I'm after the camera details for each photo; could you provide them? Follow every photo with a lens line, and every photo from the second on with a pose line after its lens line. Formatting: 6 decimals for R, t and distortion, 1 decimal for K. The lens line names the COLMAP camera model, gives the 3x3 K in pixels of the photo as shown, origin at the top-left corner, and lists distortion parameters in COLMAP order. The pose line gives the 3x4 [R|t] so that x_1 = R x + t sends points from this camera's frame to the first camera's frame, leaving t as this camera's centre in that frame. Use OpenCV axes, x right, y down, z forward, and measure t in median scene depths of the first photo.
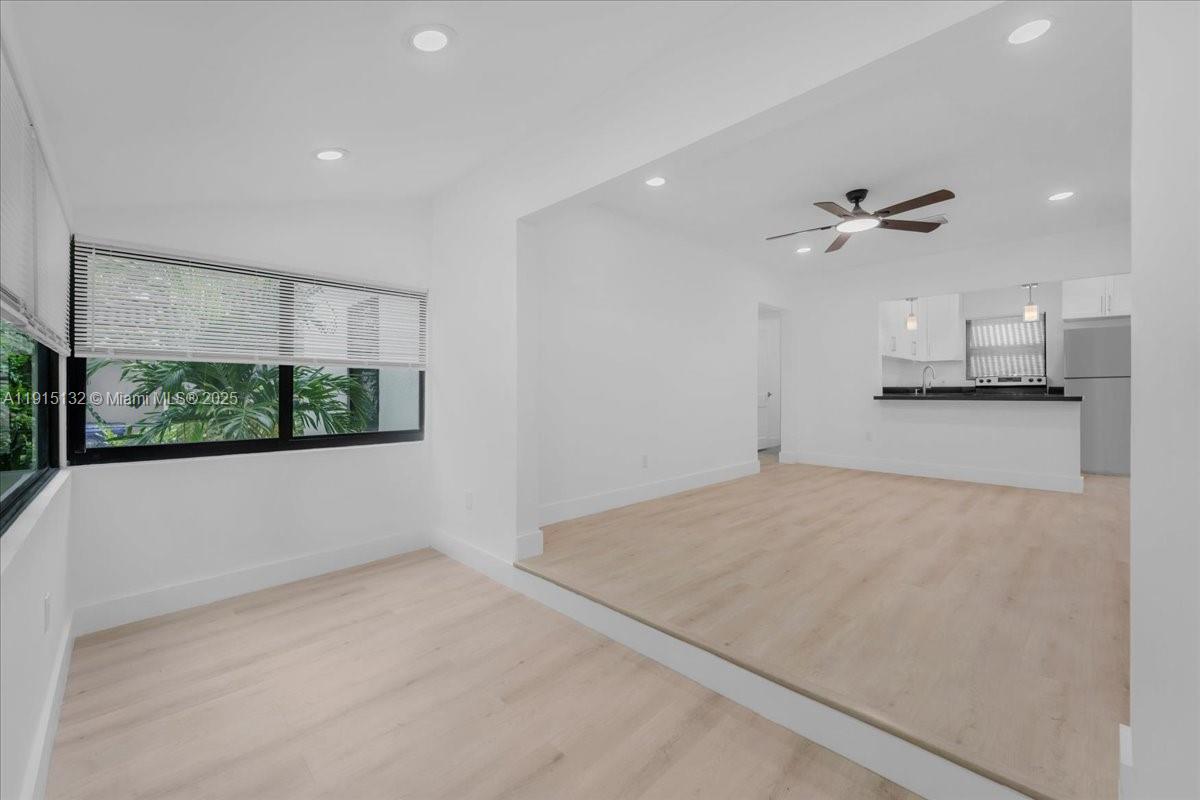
lens RADIAL K [[487.4, 0, 589.9], [0, 487.4, 394.8], [0, 0, 1]] dist [0.000335, -0.000156]
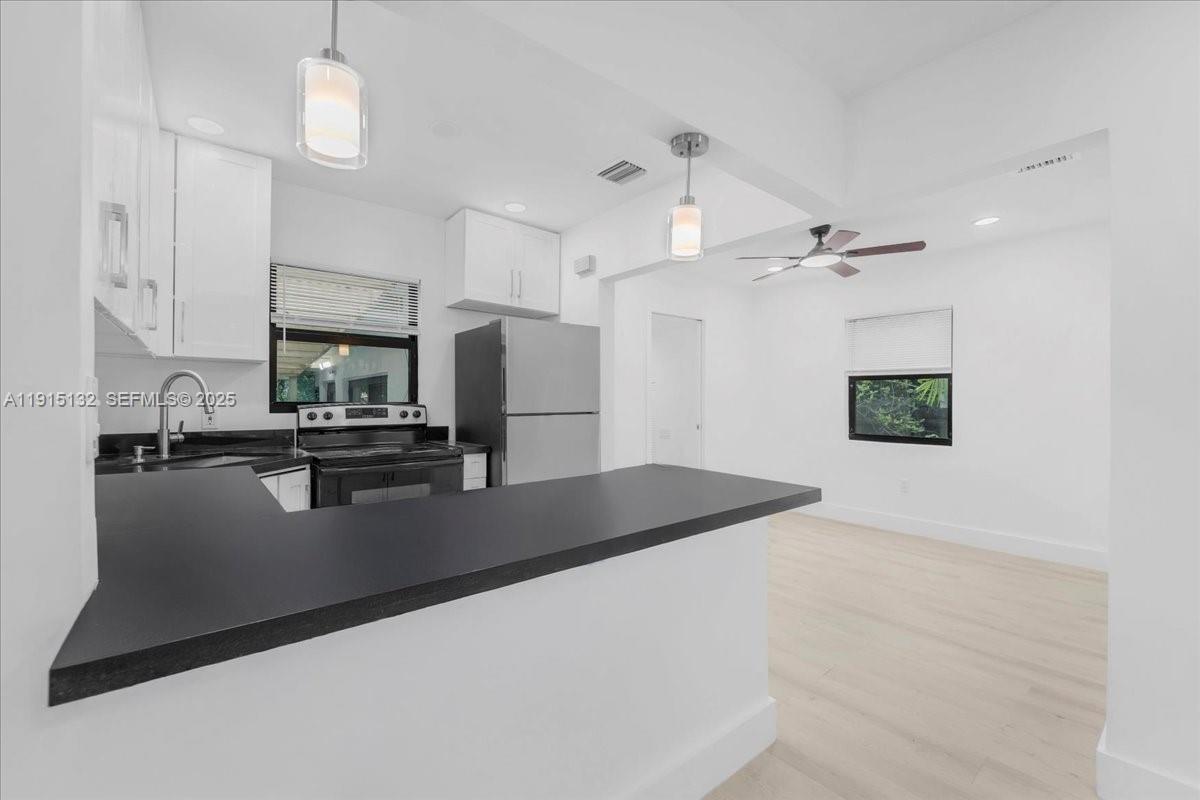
lens RADIAL K [[487.4, 0, 589.9], [0, 487.4, 394.8], [0, 0, 1]] dist [0.000335, -0.000156]
pose [[0.083981, 0.015574, 0.996346, 0.516121], [0.002706, 0.999871, -0.015857, -0.048768], [-0.996464, 0.004027, 0.083928, 0.914450]]
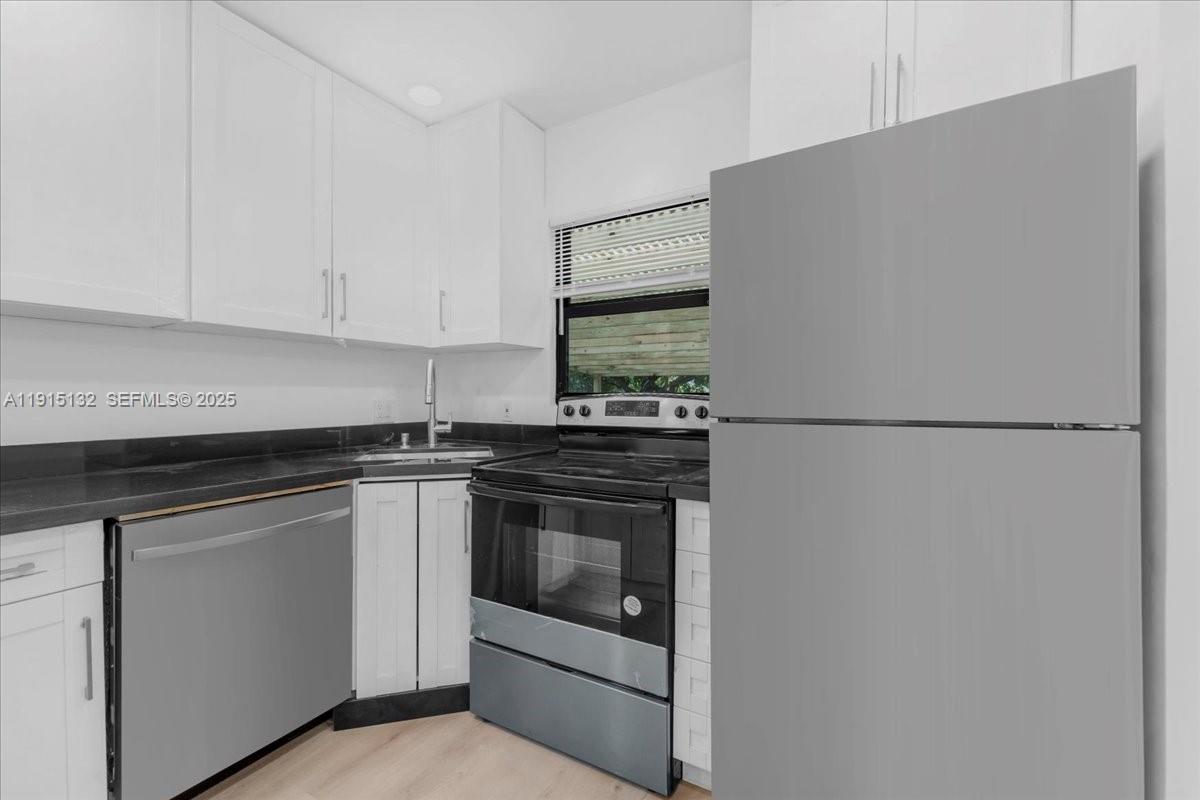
lens RADIAL K [[491.4, 0, 593.4], [0, 491.4, 405.0], [0, 0, 1]] dist [0.000089, -0.000510]
pose [[0.959112, -0.002316, 0.283016, 0.909340], [-0.001248, 0.999922, 0.012412, -0.044933], [-0.283023, -0.012257, 0.959035, 0.861643]]
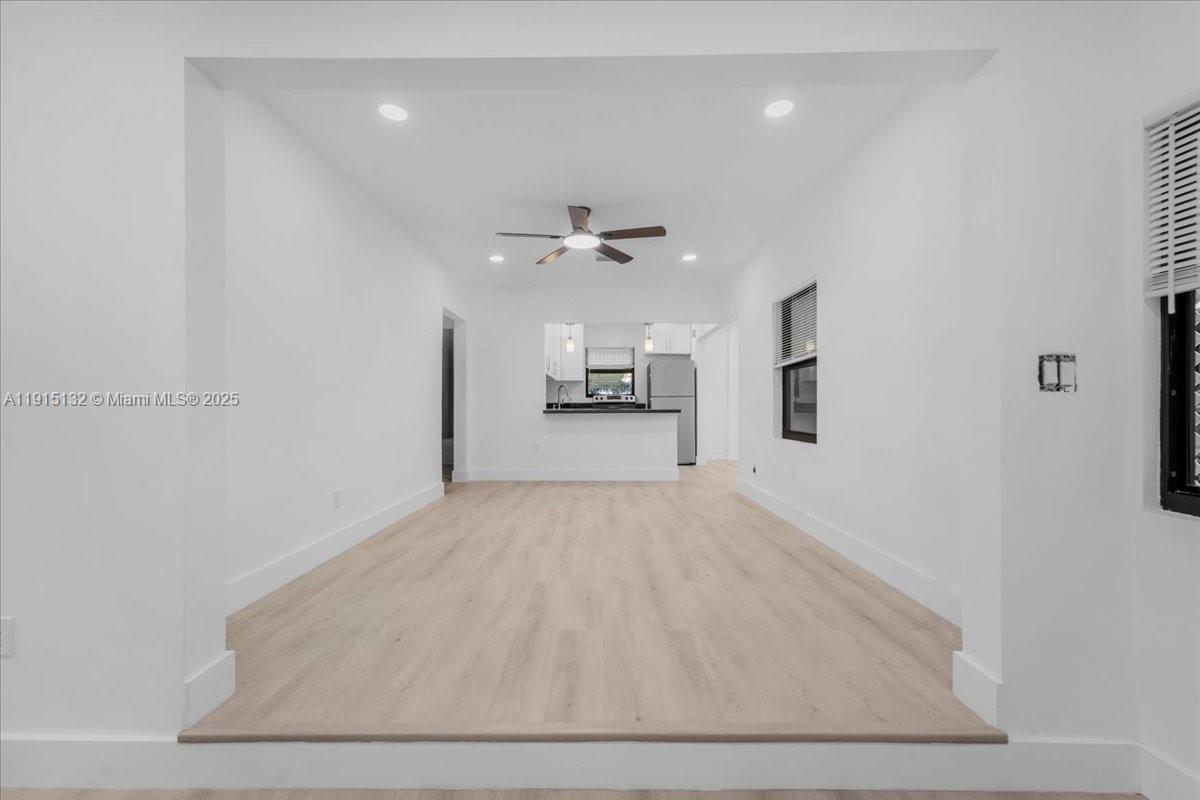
lens RADIAL K [[491.4, 0, 593.4], [0, 491.4, 405.0], [0, 0, 1]] dist [0.000089, -0.000510]
pose [[0.692675, 0.007995, 0.721206, -0.121384], [0.004663, 0.999868, -0.015563, 0.009266], [-0.721235, 0.014143, 0.692546, 0.183608]]
